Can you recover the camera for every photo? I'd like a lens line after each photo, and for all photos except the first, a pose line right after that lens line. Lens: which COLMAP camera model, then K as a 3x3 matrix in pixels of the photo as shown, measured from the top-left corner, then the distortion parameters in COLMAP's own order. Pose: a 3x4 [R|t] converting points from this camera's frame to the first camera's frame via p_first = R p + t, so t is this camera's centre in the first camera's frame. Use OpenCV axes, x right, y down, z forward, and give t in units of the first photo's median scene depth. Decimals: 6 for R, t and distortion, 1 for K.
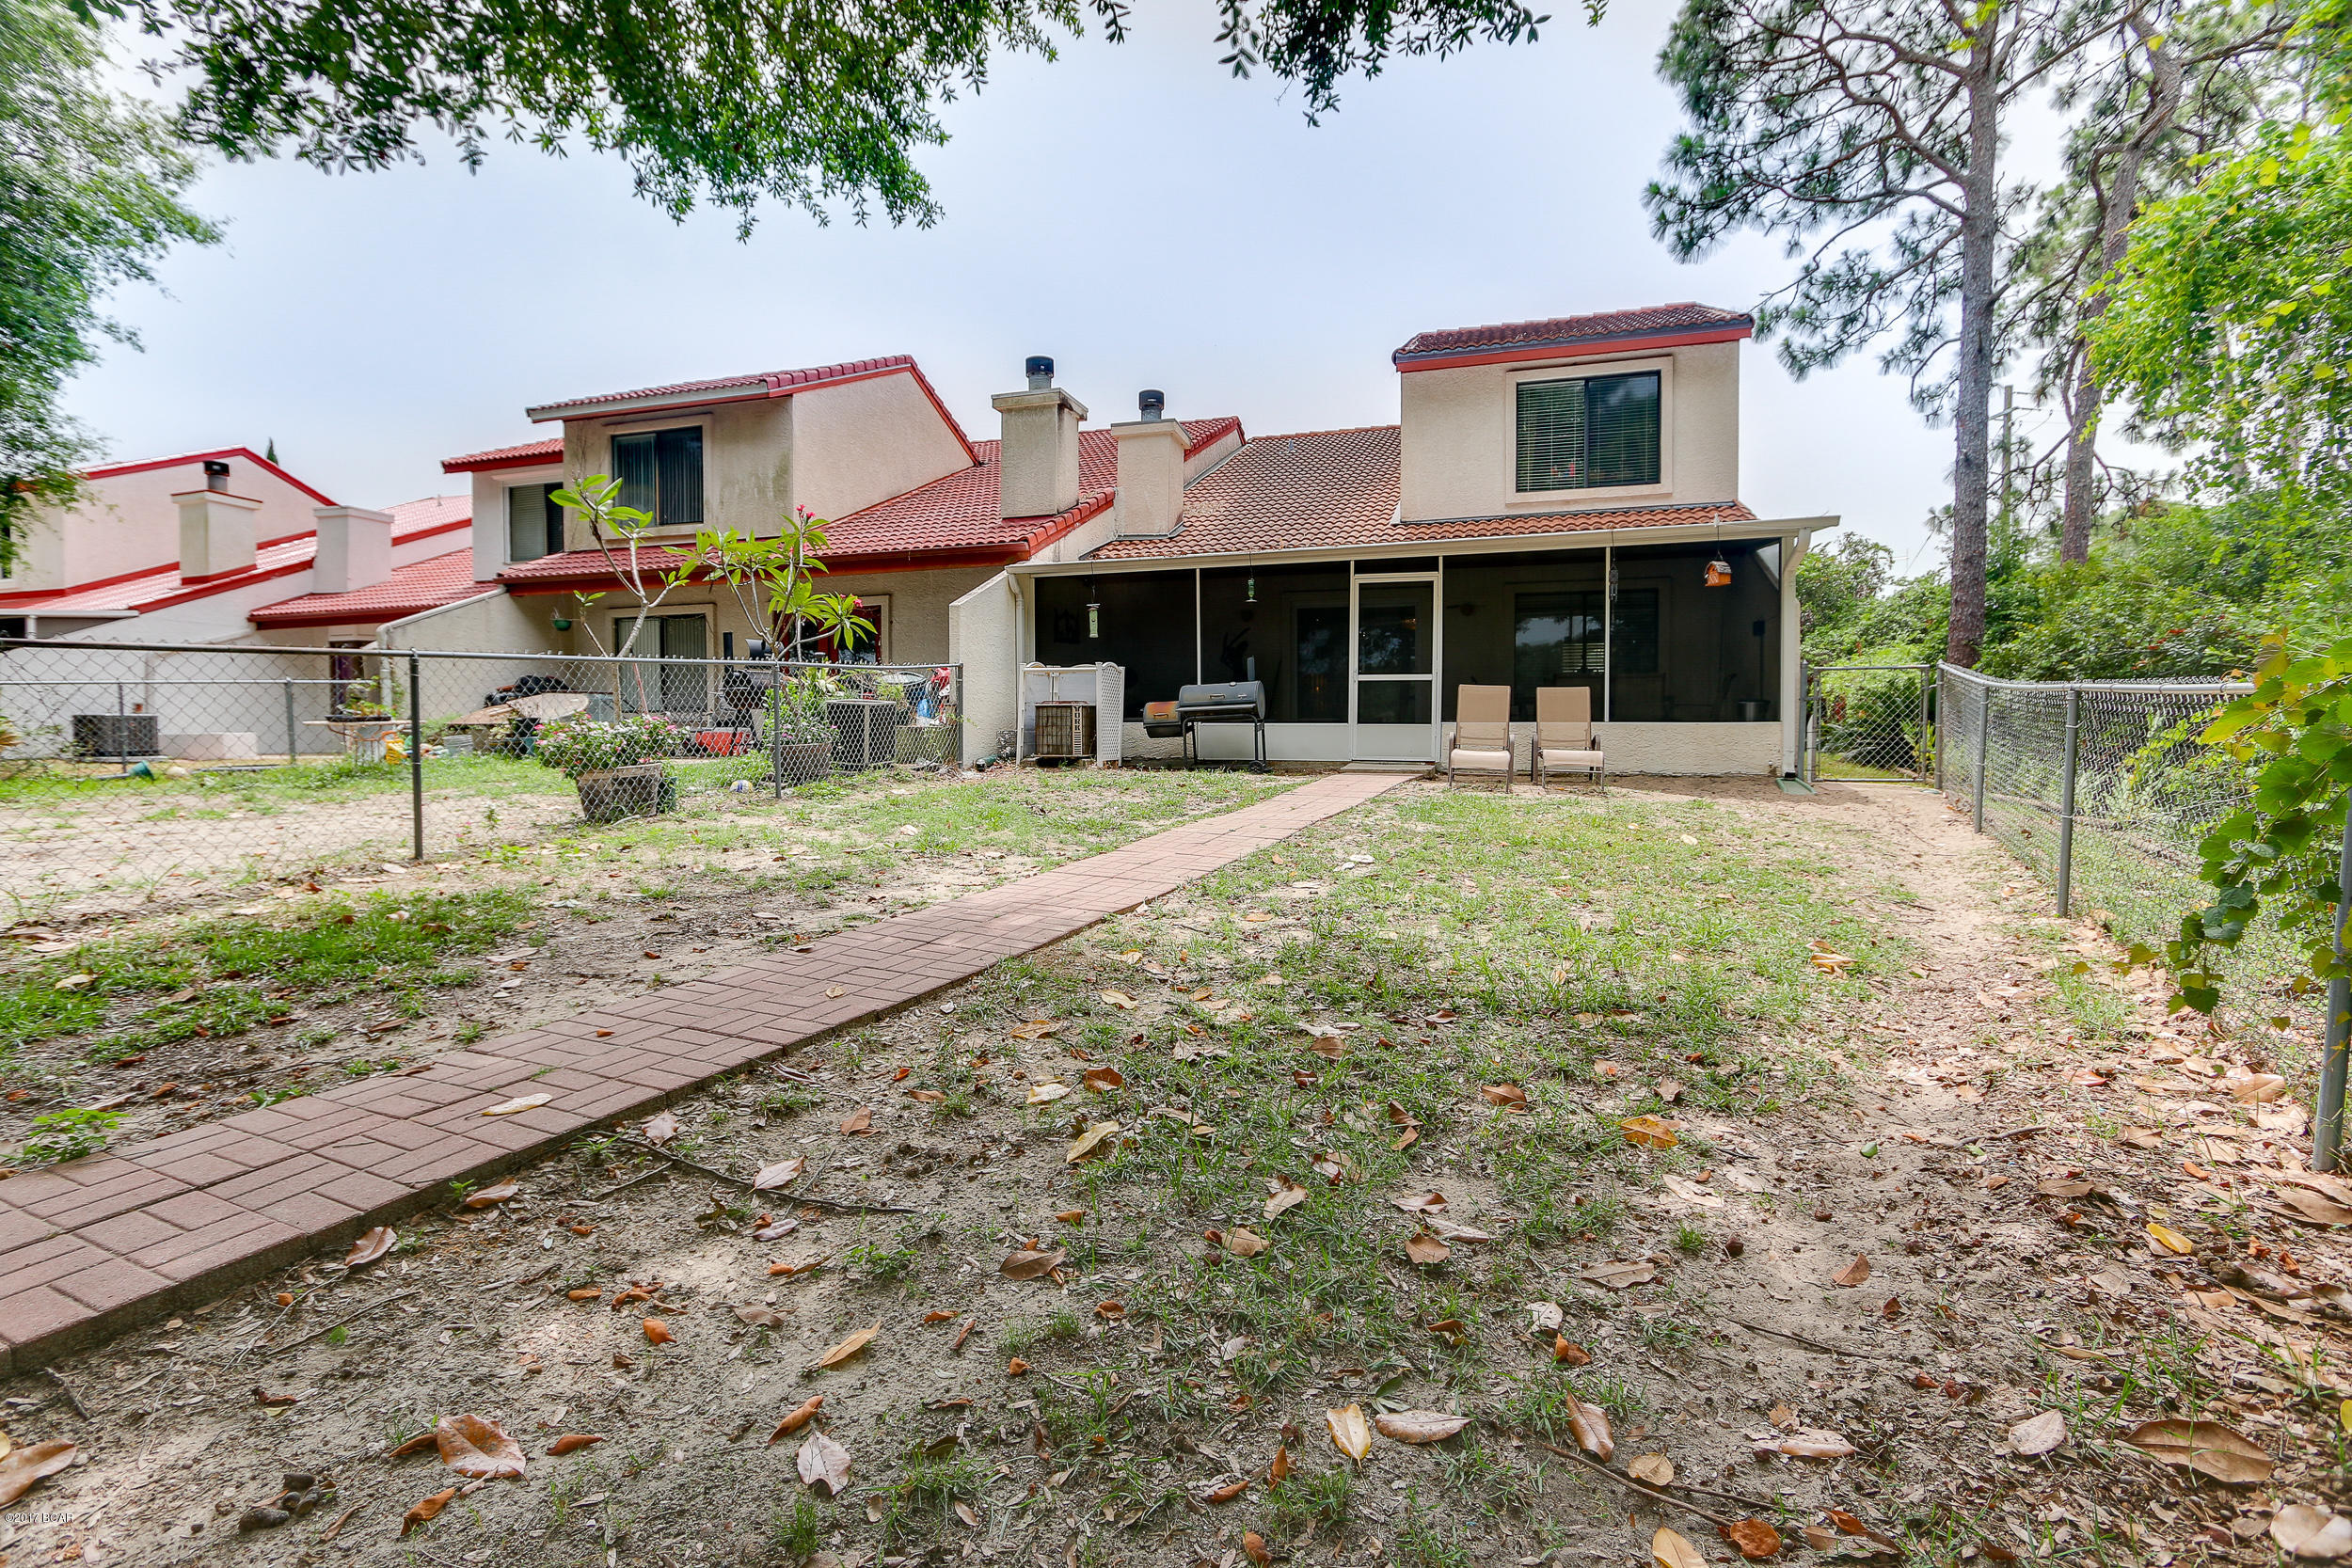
lens RADIAL K [[1117.2, 0, 1174.2], [0, 1117.2, 791.6], [0, 0, 1]] dist [-0.020888, 0.003913]
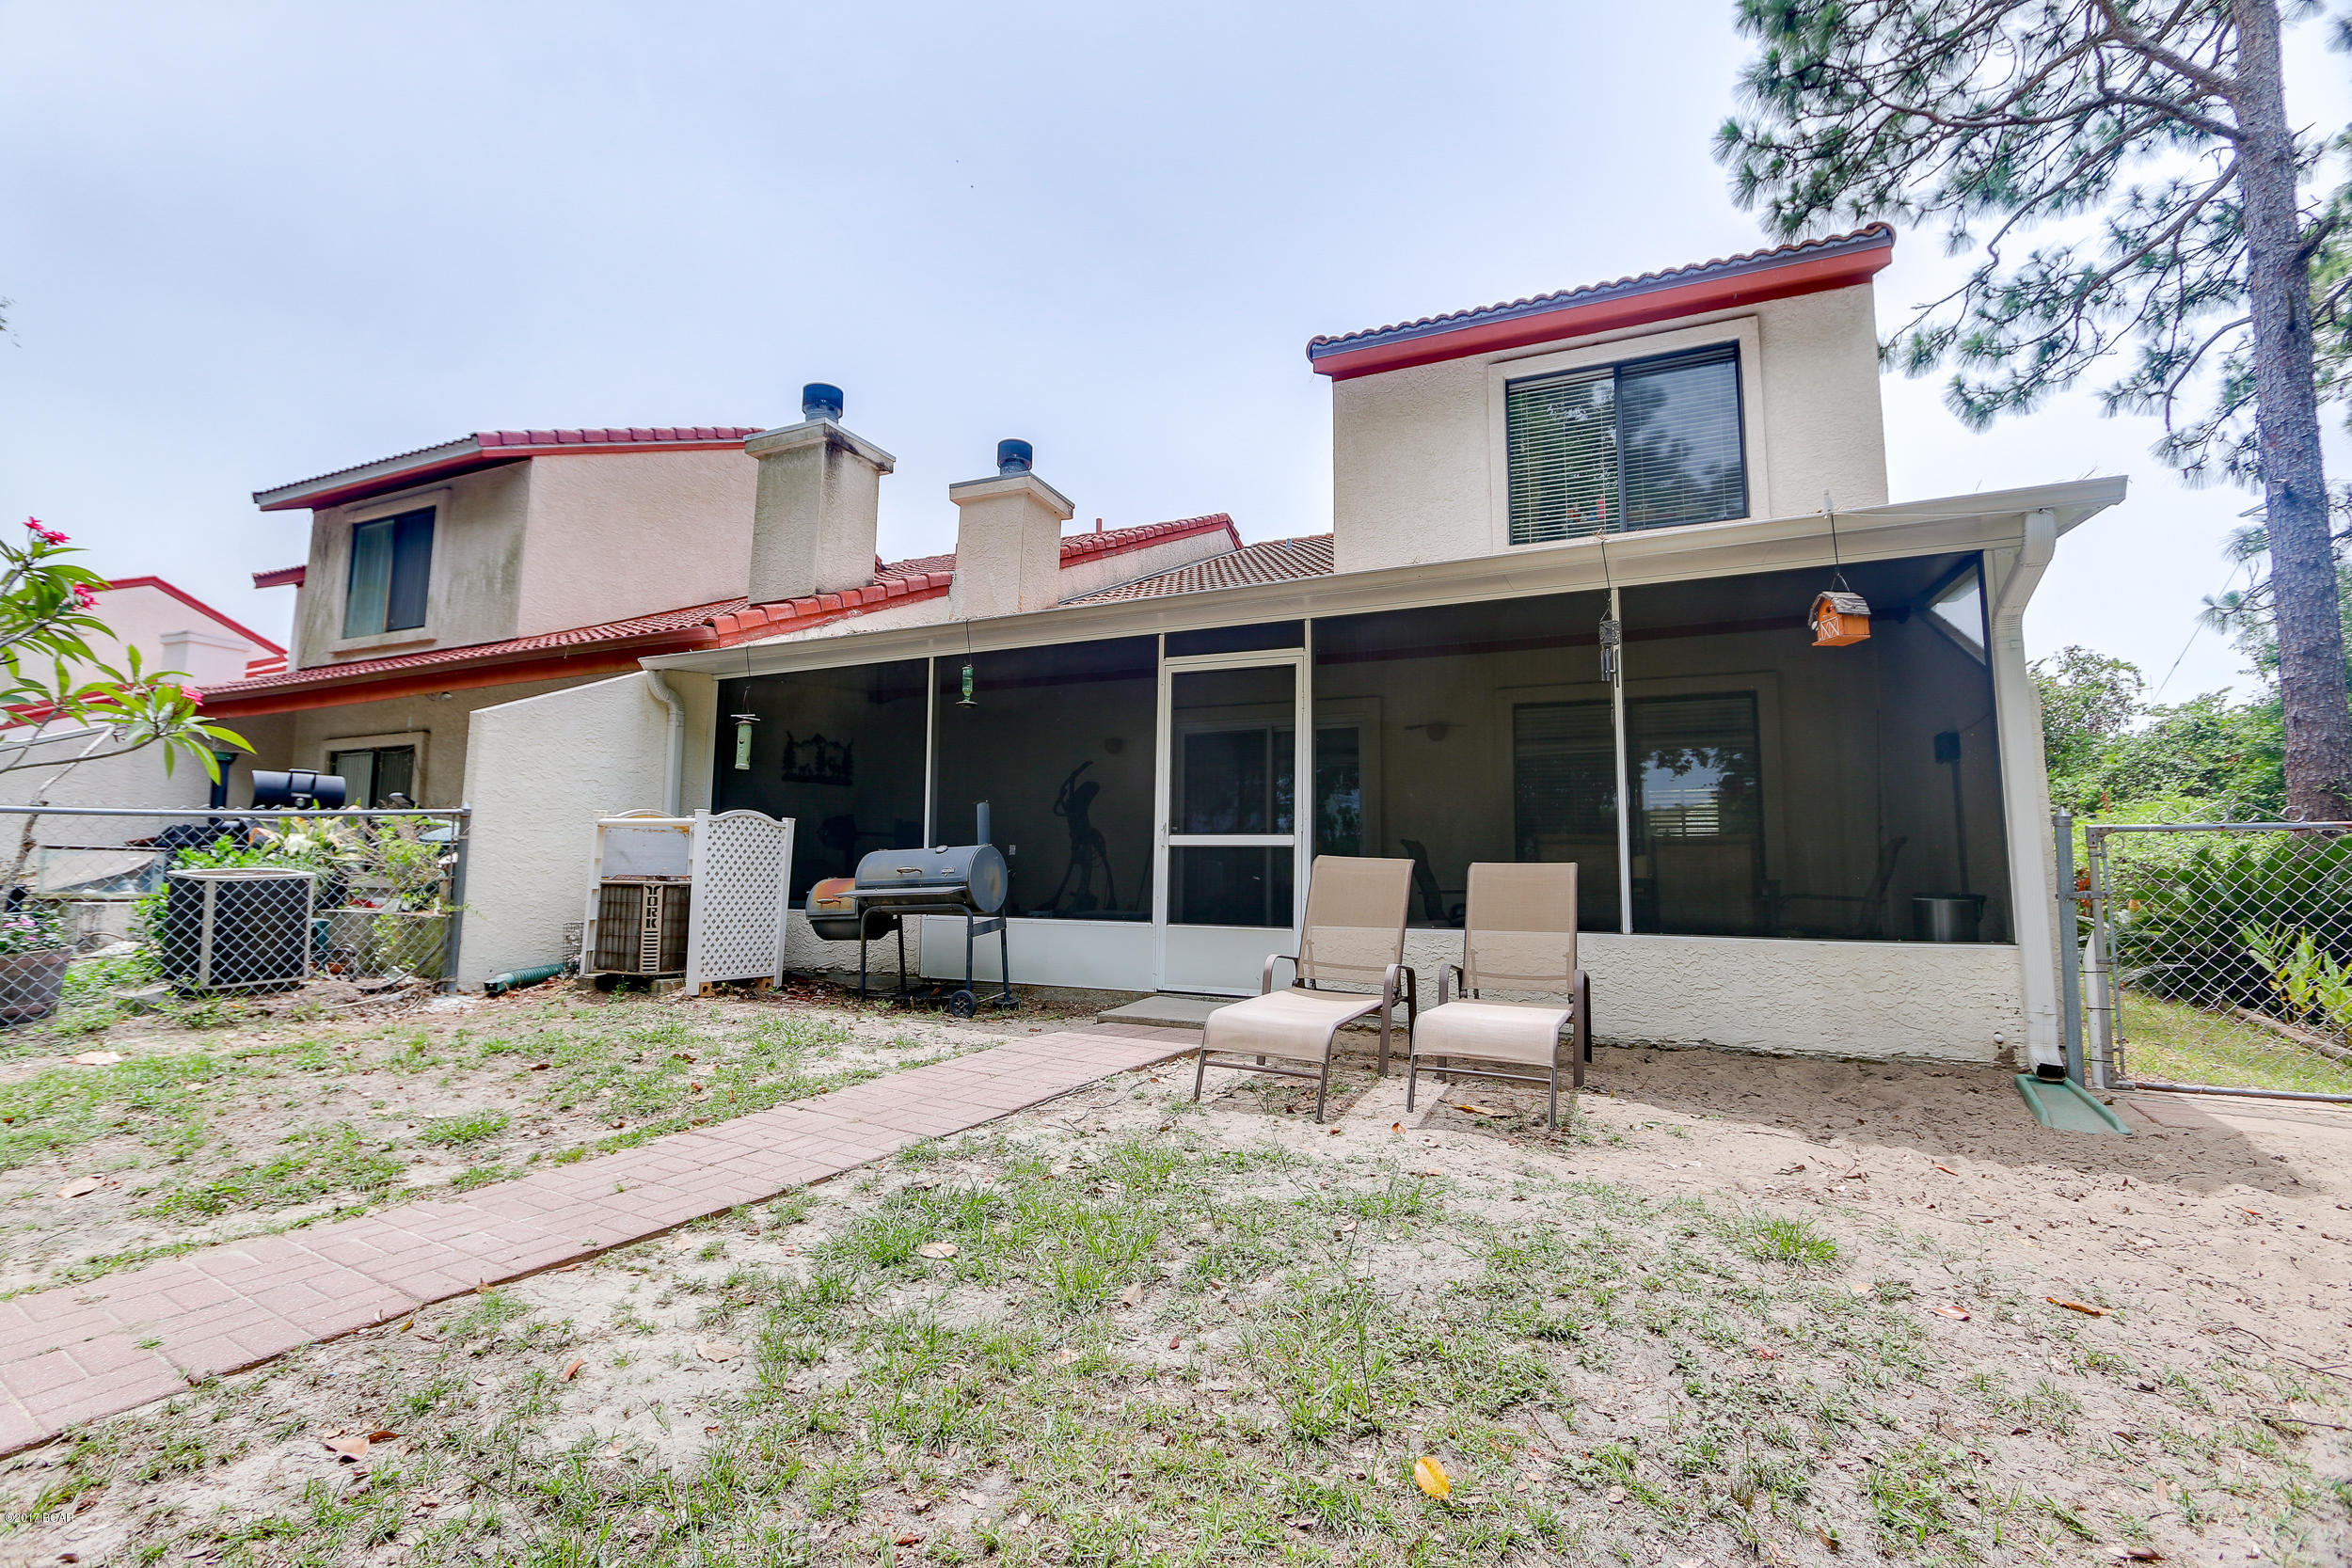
lens RADIAL K [[1117.2, 0, 1170.4], [0, 1117.2, 778.8], [0, 0, 1]] dist [-0.020888, 0.003913]
pose [[0.991176, 0.001718, -0.132539, 0.195206], [-0.022019, 0.988157, -0.151859, -0.039371], [0.130708, 0.153437, 0.979476, 0.371924]]
